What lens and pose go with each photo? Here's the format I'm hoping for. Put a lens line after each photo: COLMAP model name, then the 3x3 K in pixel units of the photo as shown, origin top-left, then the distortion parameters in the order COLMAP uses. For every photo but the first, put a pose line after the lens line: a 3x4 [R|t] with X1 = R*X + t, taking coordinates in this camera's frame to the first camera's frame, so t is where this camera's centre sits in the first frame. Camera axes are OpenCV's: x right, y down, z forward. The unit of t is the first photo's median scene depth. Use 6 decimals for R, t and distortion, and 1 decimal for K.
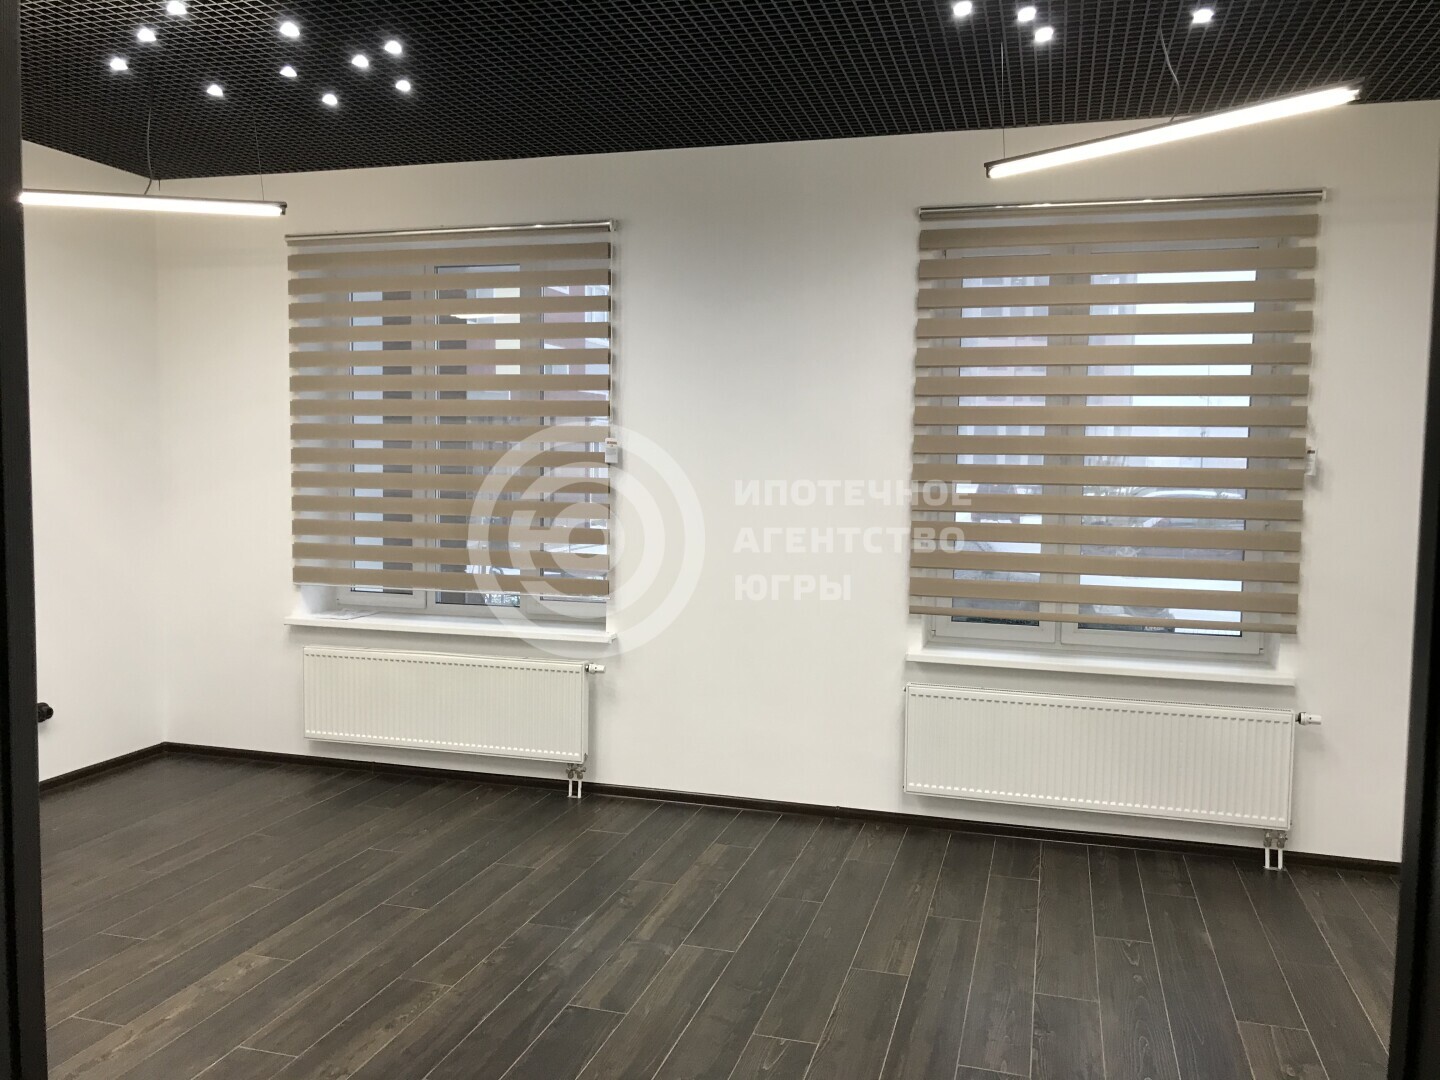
lens RADIAL K [[1190.5, 0, 720.6], [0, 1190.5, 533.9], [0, 0, 1]] dist [0.007133, -0.015074]
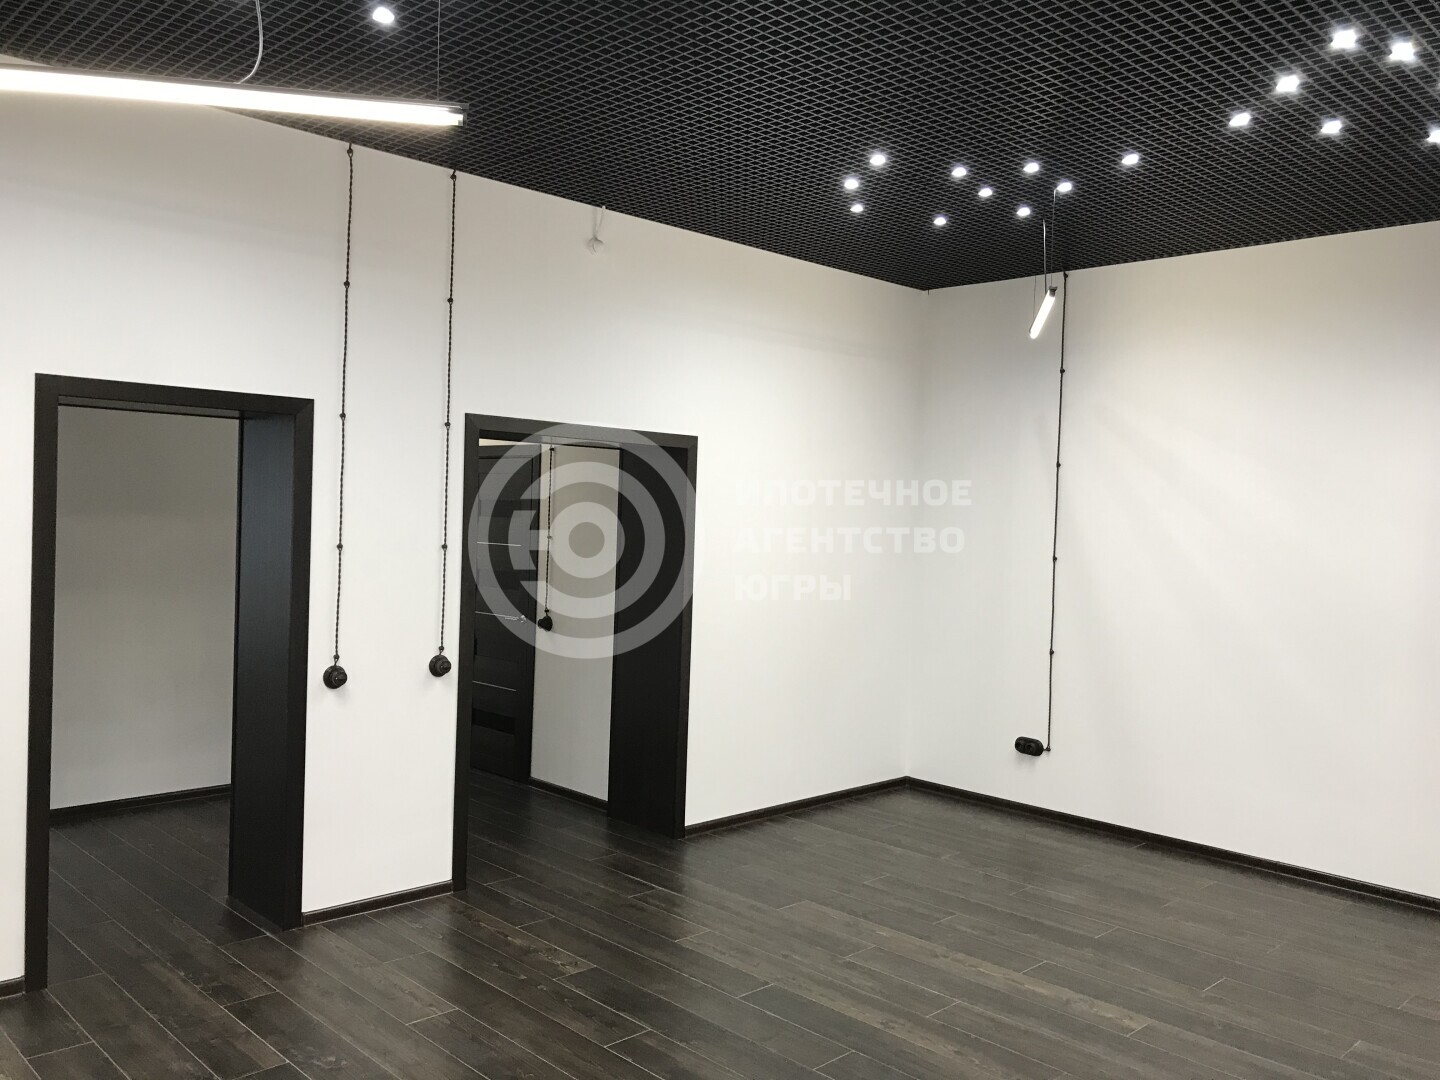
lens RADIAL K [[1190.5, 0, 720.6], [0, 1190.5, 533.9], [0, 0, 1]] dist [0.007133, -0.015074]
pose [[-0.492595, -0.007244, -0.870229, 0.721999], [-0.099717, 0.993849, 0.048172, -0.080672], [0.864527, 0.110506, -0.490287, 1.204801]]
